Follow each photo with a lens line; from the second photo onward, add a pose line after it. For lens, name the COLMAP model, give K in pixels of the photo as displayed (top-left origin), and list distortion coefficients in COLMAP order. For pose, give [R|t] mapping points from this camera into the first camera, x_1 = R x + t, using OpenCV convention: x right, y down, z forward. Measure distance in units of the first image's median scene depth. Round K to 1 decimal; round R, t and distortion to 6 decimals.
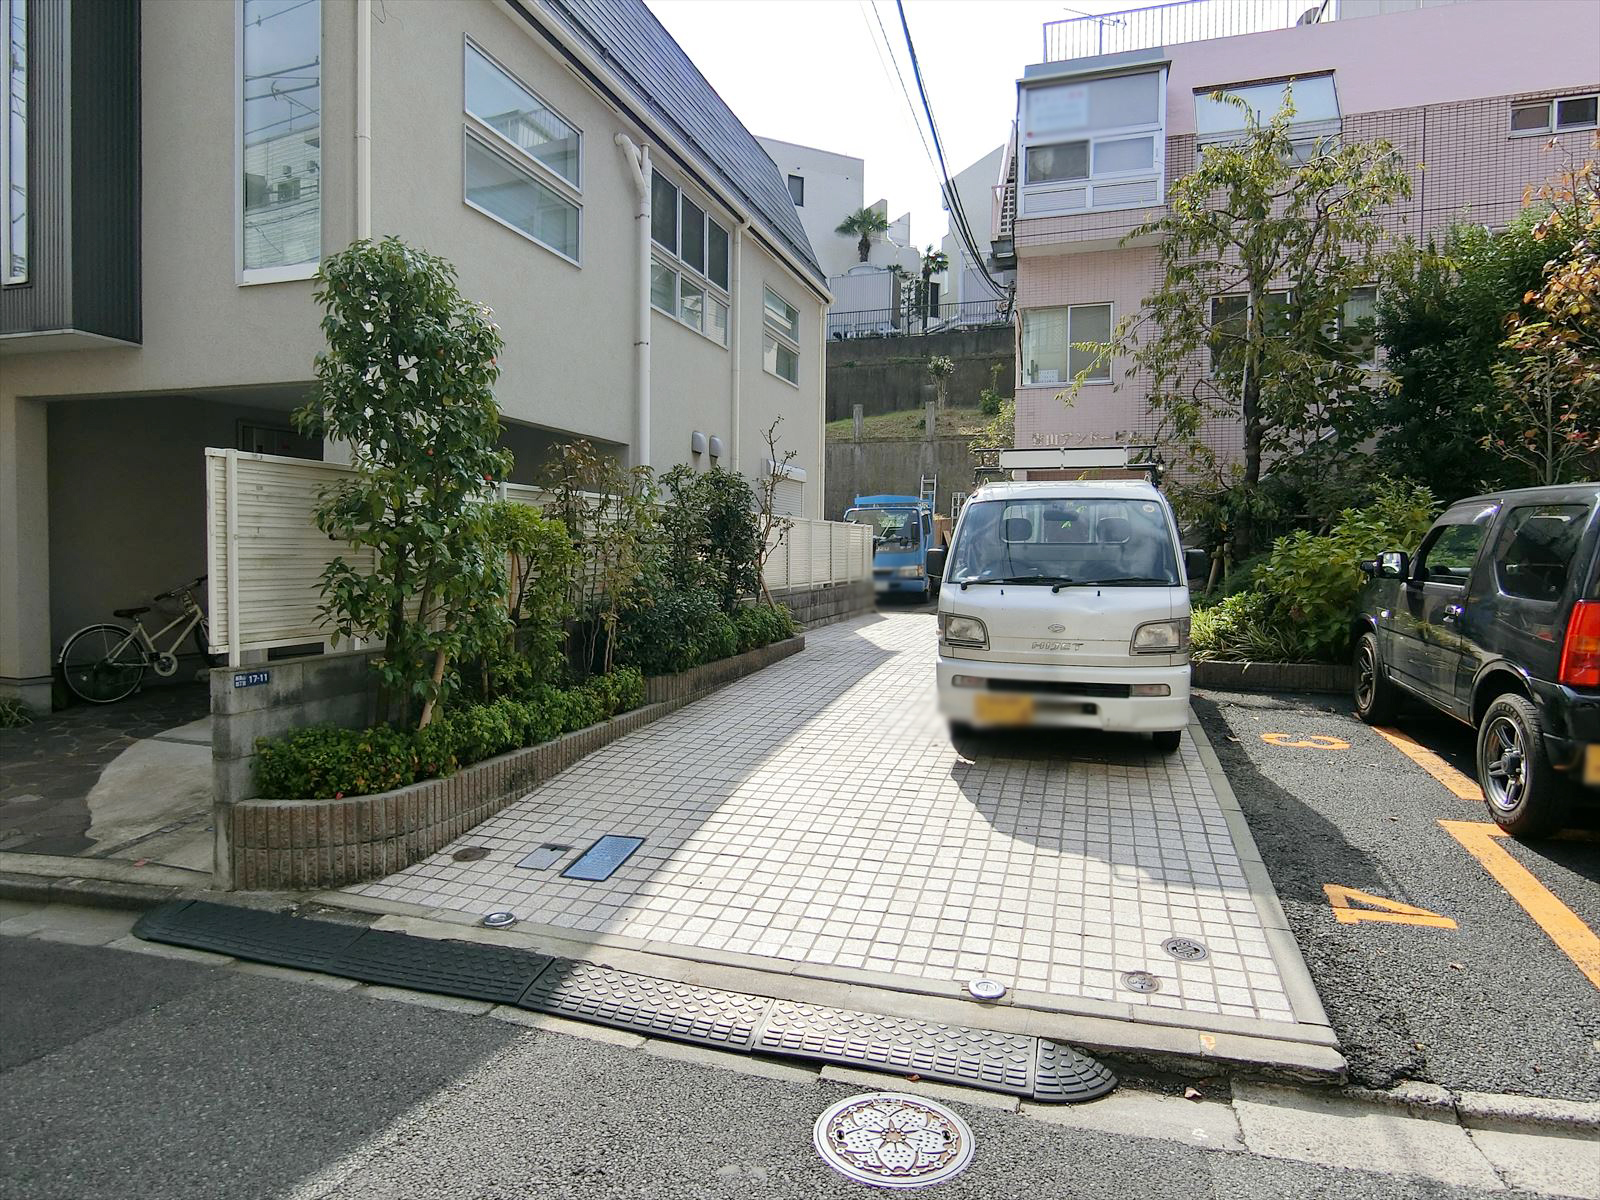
lens RADIAL K [[903.4, 0, 798.6], [0, 903.4, 590.8], [0, 0, 1]] dist [-0.014417, -0.003098]
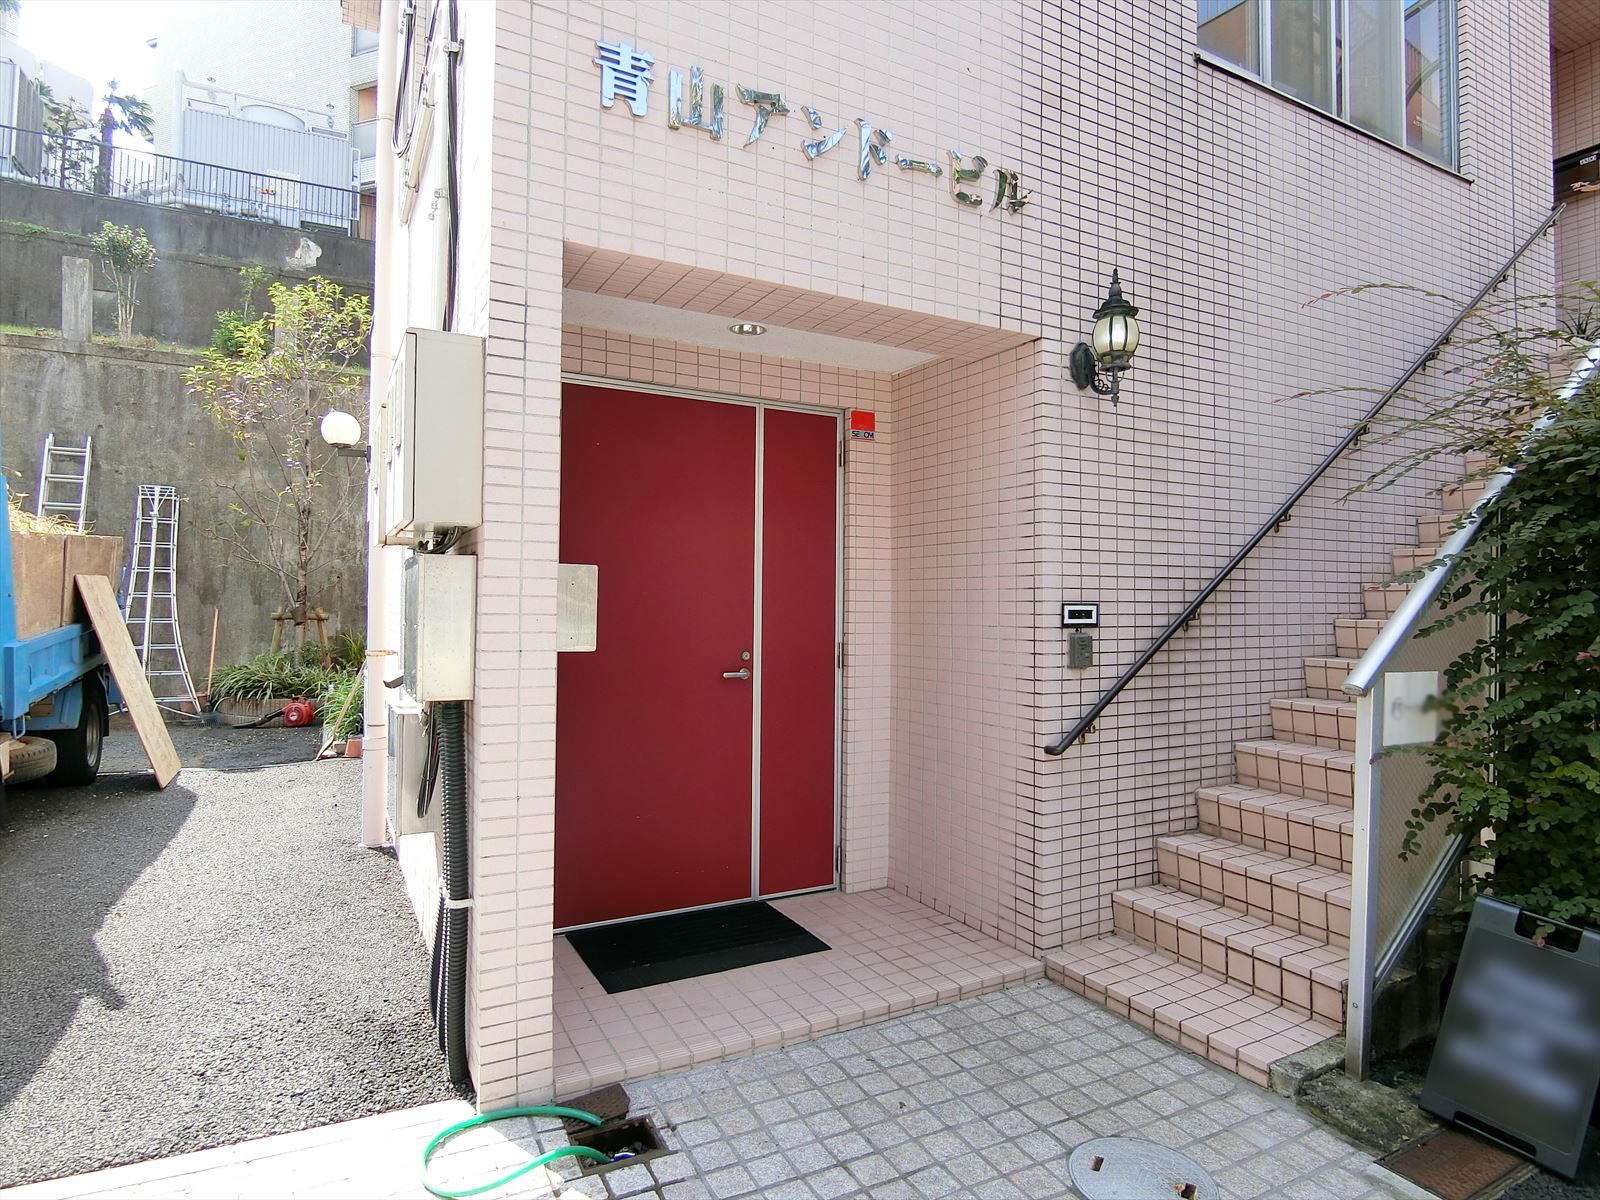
lens RADIAL K [[903.4, 0, 798.6], [0, 903.4, 594.2], [0, 0, 1]] dist [-0.014417, -0.003098]
pose [[0.709562, 0.016879, 0.704441, 0.095484], [0.027172, 0.998314, -0.051290, -0.029547], [-0.704119, 0.055534, 0.707907, 0.493612]]
